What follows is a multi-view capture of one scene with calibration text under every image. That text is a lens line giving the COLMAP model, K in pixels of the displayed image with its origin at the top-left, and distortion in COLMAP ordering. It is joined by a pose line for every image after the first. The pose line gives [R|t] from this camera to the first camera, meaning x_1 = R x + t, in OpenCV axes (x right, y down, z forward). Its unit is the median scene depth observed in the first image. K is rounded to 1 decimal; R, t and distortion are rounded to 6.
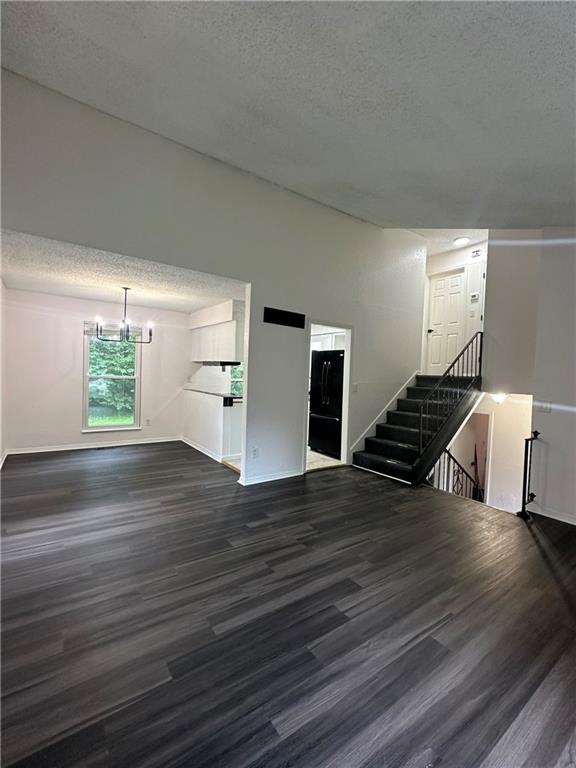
lens RADIAL K [[350.6, 0, 288.0], [0, 350.6, 384.0], [0, 0, 1]] dist [0.012853, 0.000174]
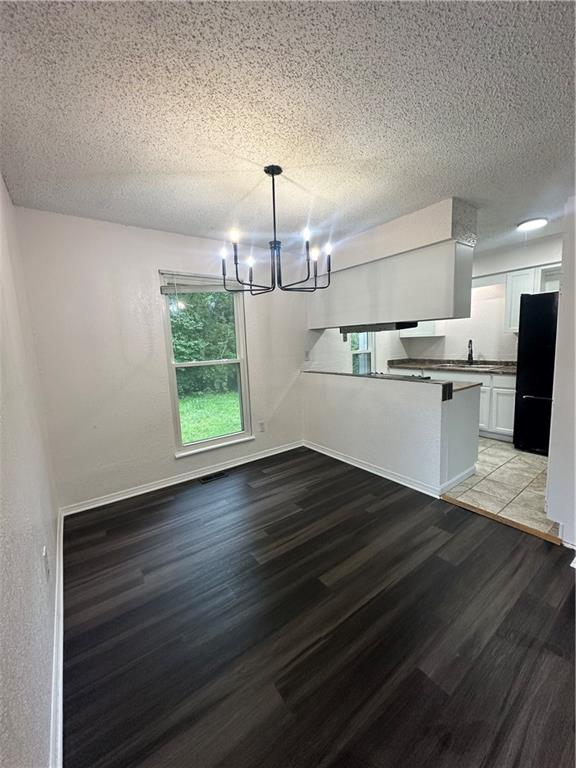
lens RADIAL K [[308.9, 0, 288.0], [0, 308.9, 384.0], [0, 0, 1]] dist [0.000077, 0.000164]
pose [[0.996541, -0.082118, 0.012723, -0.357291], [0.080370, 0.991375, 0.103520, -0.027586], [-0.021114, -0.102139, 0.994546, 0.436763]]
